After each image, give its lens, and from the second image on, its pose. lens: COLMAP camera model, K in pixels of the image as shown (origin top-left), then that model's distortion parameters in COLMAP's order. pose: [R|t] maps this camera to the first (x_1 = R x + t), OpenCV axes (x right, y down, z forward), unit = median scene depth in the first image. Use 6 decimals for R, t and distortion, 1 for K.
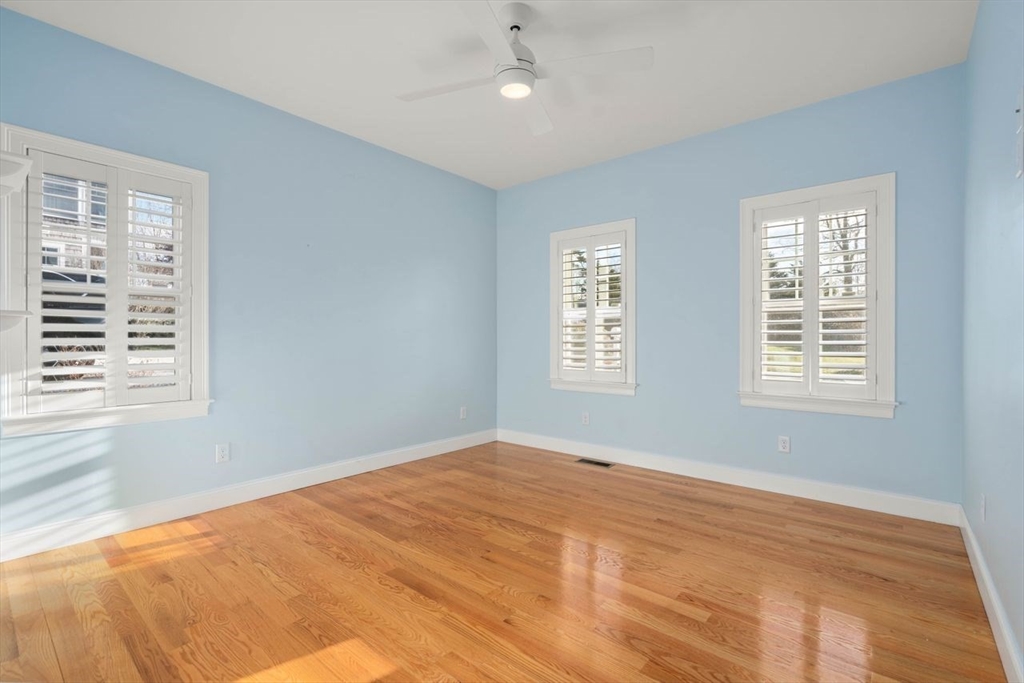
lens RADIAL K [[465.4, 0, 508.1], [0, 465.4, 342.9], [0, 0, 1]] dist [0.001629, 0.000731]
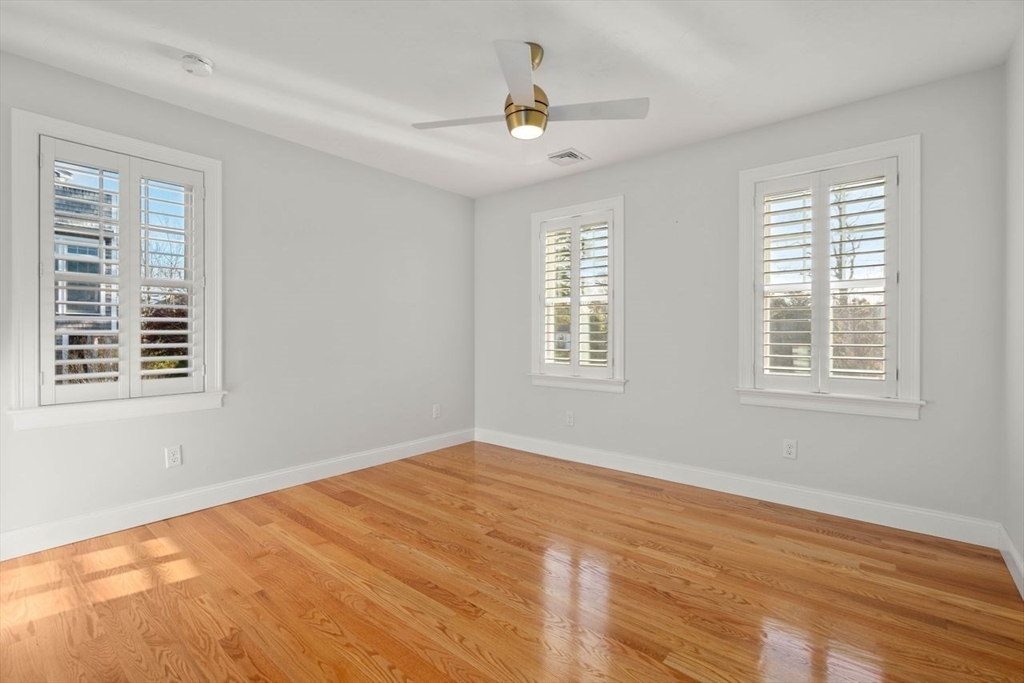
lens RADIAL K [[457.7, 0, 522.4], [0, 457.7, 341.0], [0, 0, 1]] dist [0.016147, -0.000066]
pose [[0.999827, 0.000000, 0.018599, 0.066769], [-0.000122, 0.999978, 0.006560, 0.009337], [-0.018598, -0.006561, 0.999806, 0.127718]]
